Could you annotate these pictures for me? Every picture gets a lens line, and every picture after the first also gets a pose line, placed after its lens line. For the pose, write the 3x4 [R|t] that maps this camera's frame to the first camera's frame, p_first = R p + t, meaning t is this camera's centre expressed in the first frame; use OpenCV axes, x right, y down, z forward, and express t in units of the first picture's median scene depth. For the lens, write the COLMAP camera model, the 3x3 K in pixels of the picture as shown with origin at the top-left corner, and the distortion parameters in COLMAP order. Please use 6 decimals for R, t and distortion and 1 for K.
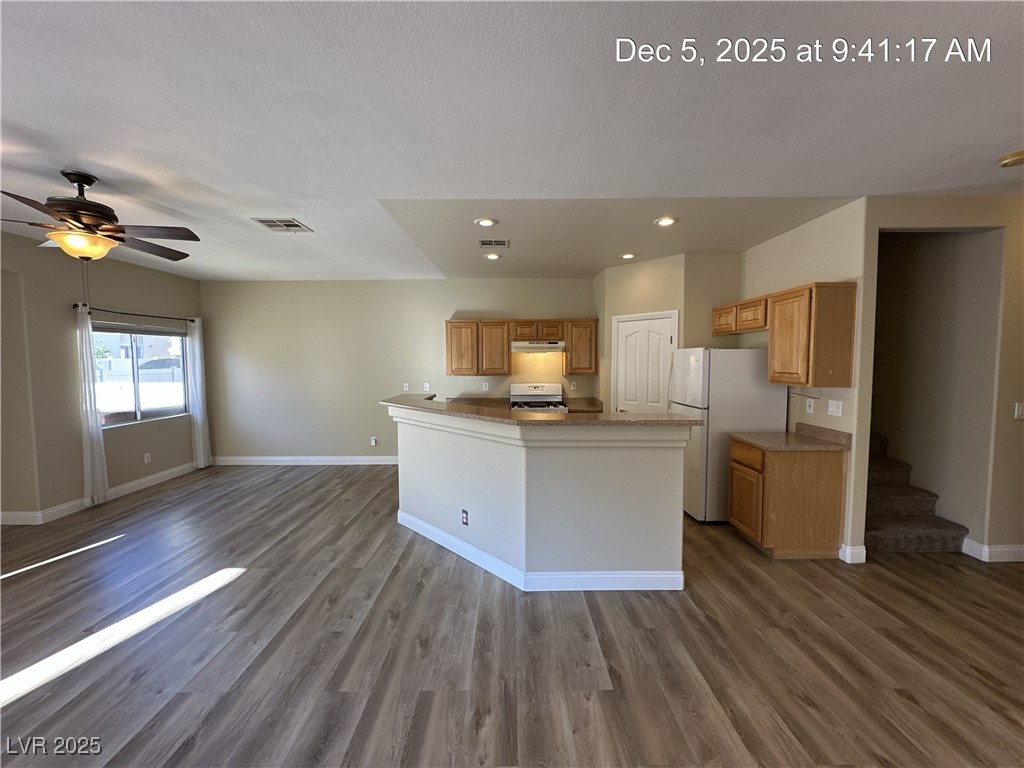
lens RADIAL K [[406.4, 0, 512.5], [0, 406.4, 384.2], [0, 0, 1]] dist [-0.002557, 0.000605]
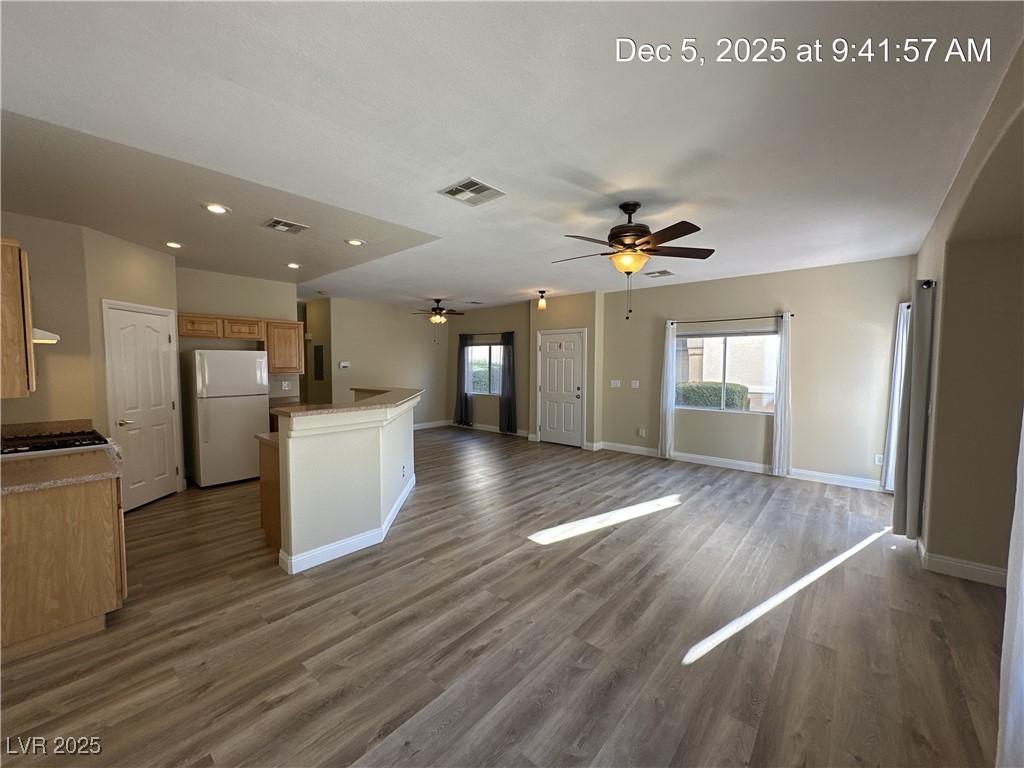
lens RADIAL K [[406.4, 0, 513.6], [0, 406.4, 384.6], [0, 0, 1]] dist [-0.002557, 0.000605]
pose [[-0.758168, -0.031330, 0.651306, -1.123741], [0.039253, 0.994841, 0.093548, -0.073831], [-0.650877, 0.096491, -0.753026, 1.531253]]
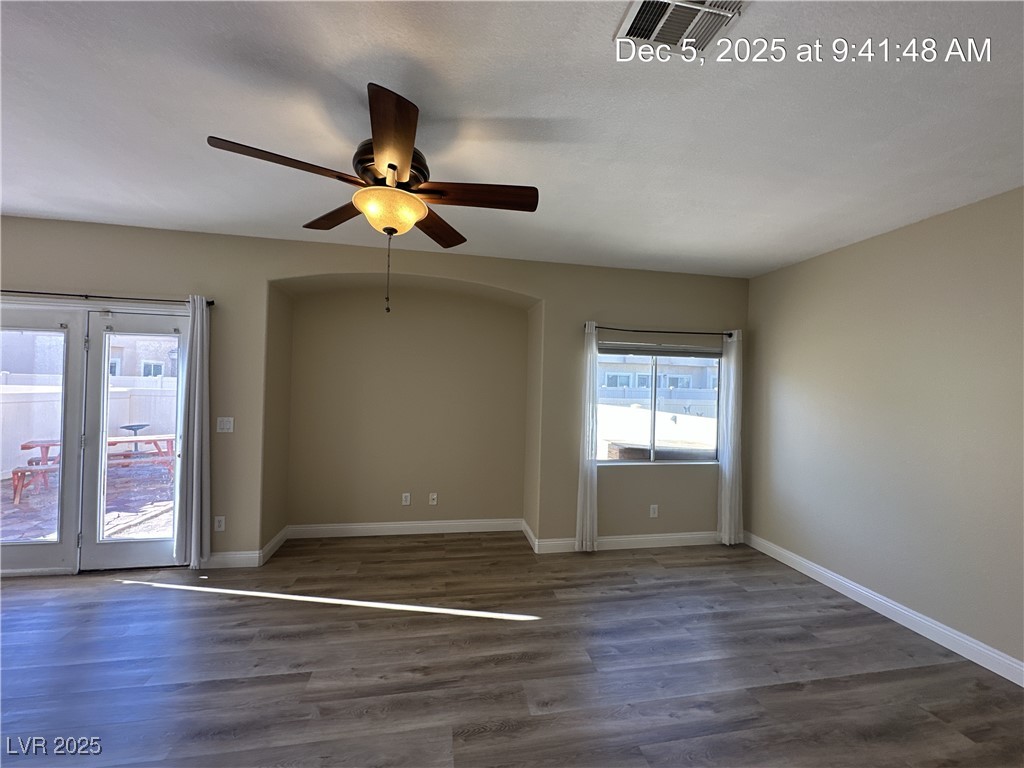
lens RADIAL K [[406.4, 0, 513.0], [0, 406.4, 383.4], [0, 0, 1]] dist [-0.002557, 0.000605]
pose [[0.179784, -0.000592, -0.983706, -0.232575], [-0.084690, 0.996278, -0.016077, -0.040511], [0.980054, 0.086200, 0.179065, 0.777956]]
